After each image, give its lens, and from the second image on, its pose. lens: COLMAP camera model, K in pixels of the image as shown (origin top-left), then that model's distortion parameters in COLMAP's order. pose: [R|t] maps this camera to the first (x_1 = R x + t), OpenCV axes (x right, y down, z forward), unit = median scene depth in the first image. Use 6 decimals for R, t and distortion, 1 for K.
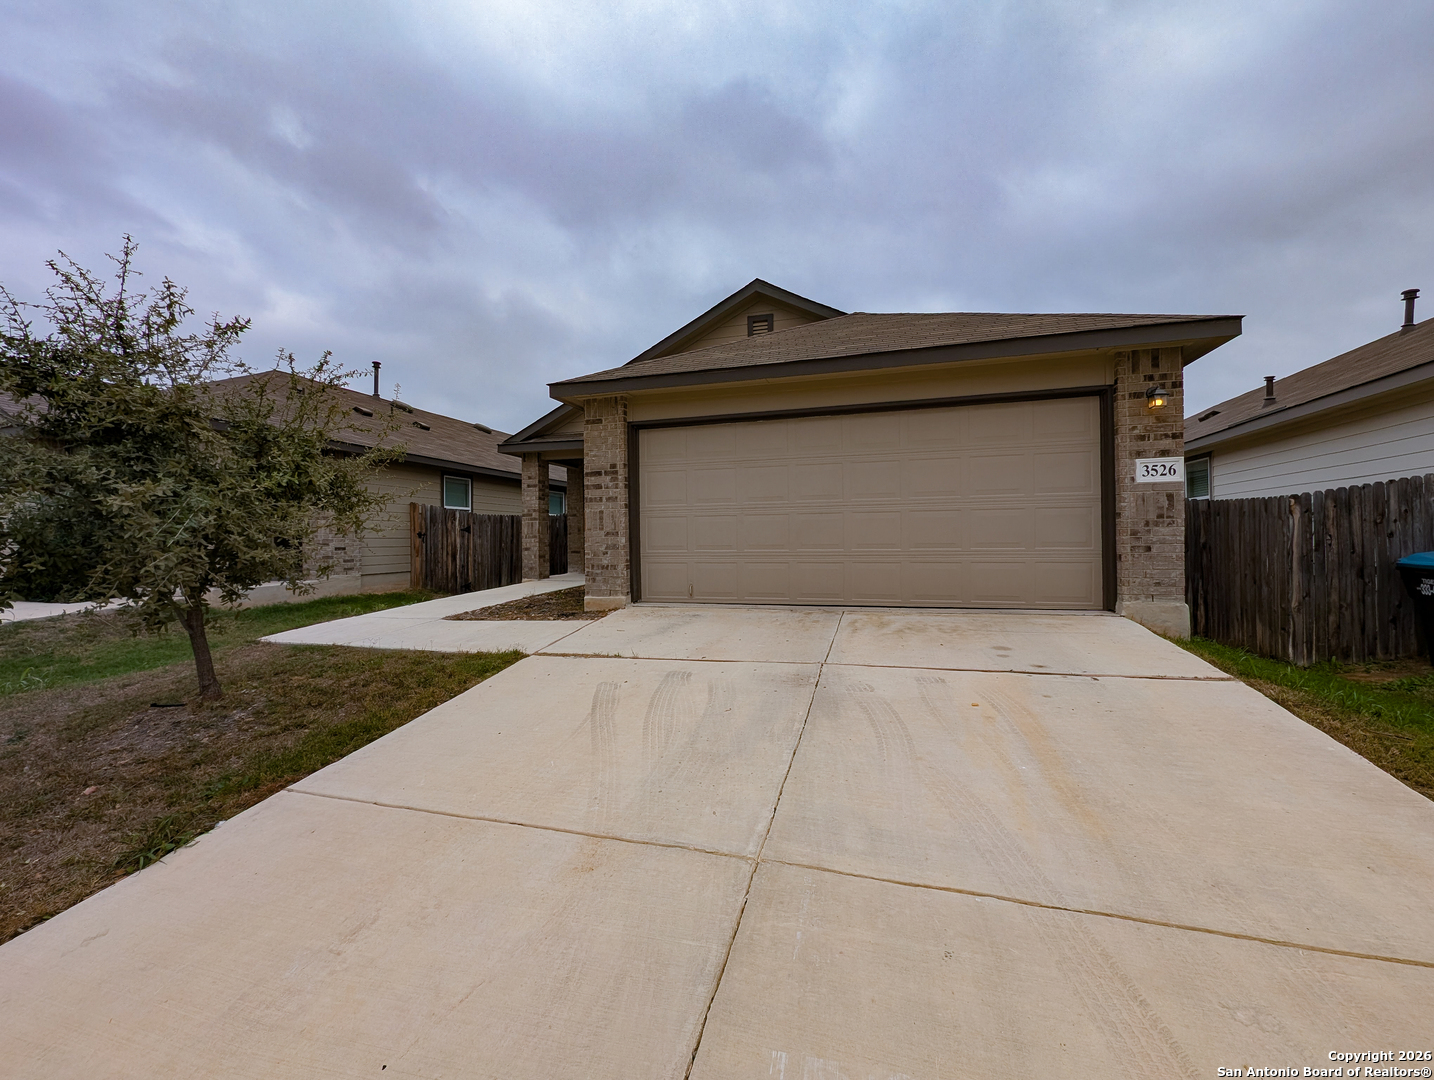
lens RADIAL K [[590.4, 0, 717.7], [0, 590.4, 536.1], [0, 0, 1]] dist [-0.000486, -0.000593]
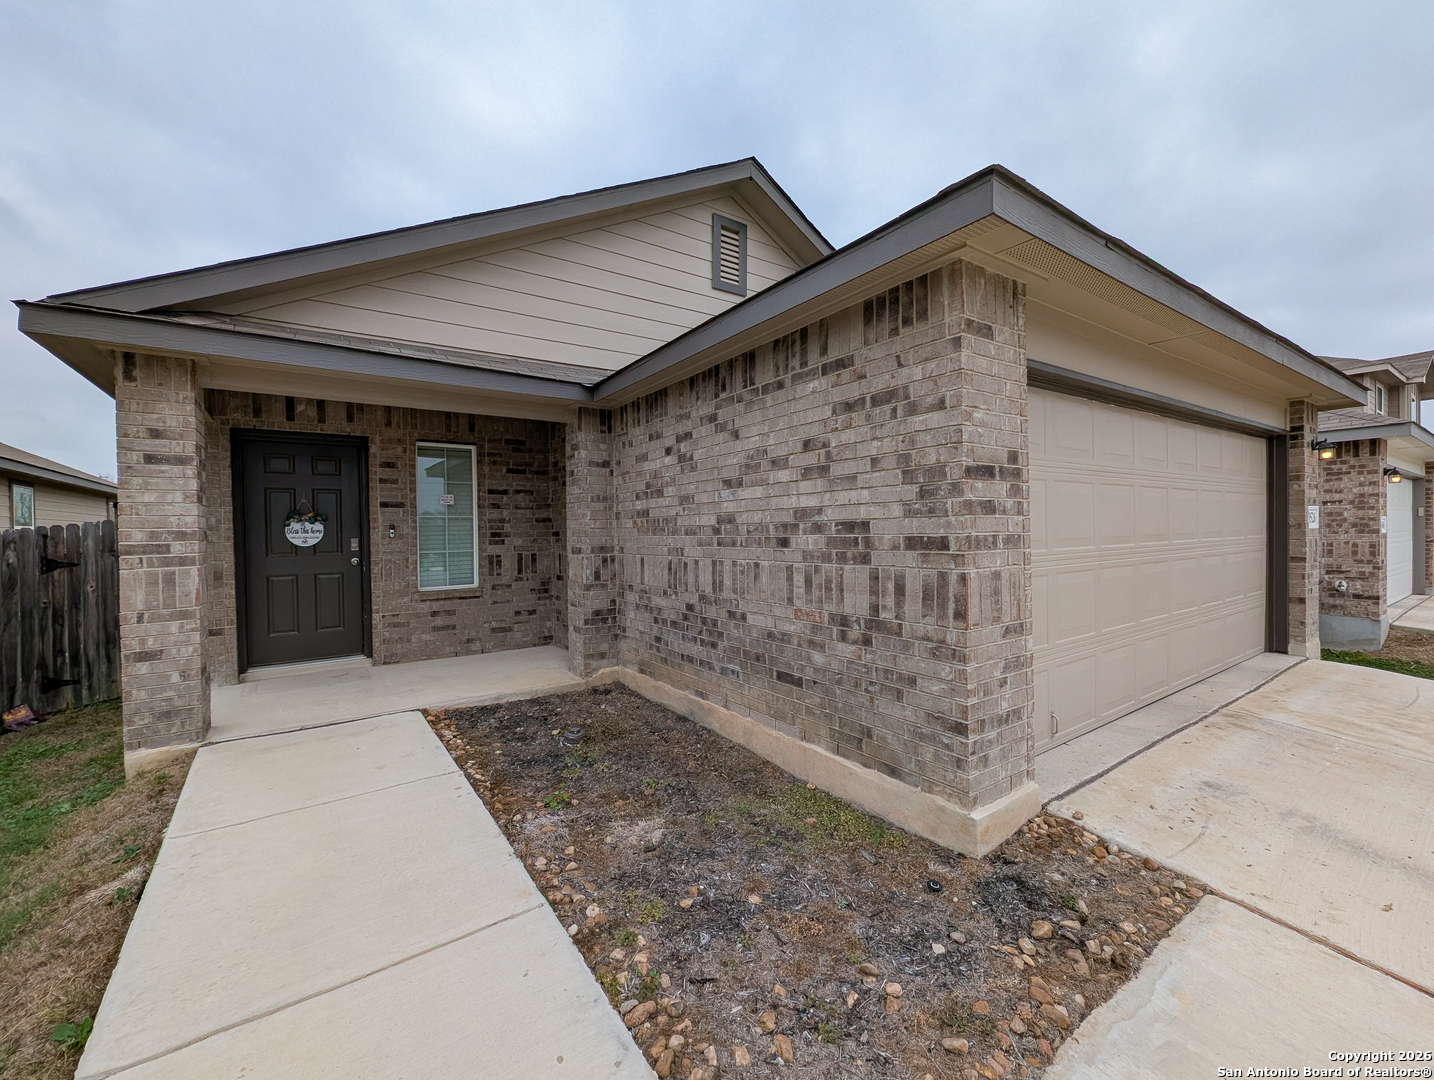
lens RADIAL K [[590.4, 0, 716.9], [0, 590.4, 529.6], [0, 0, 1]] dist [-0.000486, -0.000593]
pose [[0.633356, -0.003136, 0.773854, -0.606349], [0.006507, 0.999978, -0.001272, -0.071267], [-0.773833, 0.005841, 0.633363, 0.908512]]
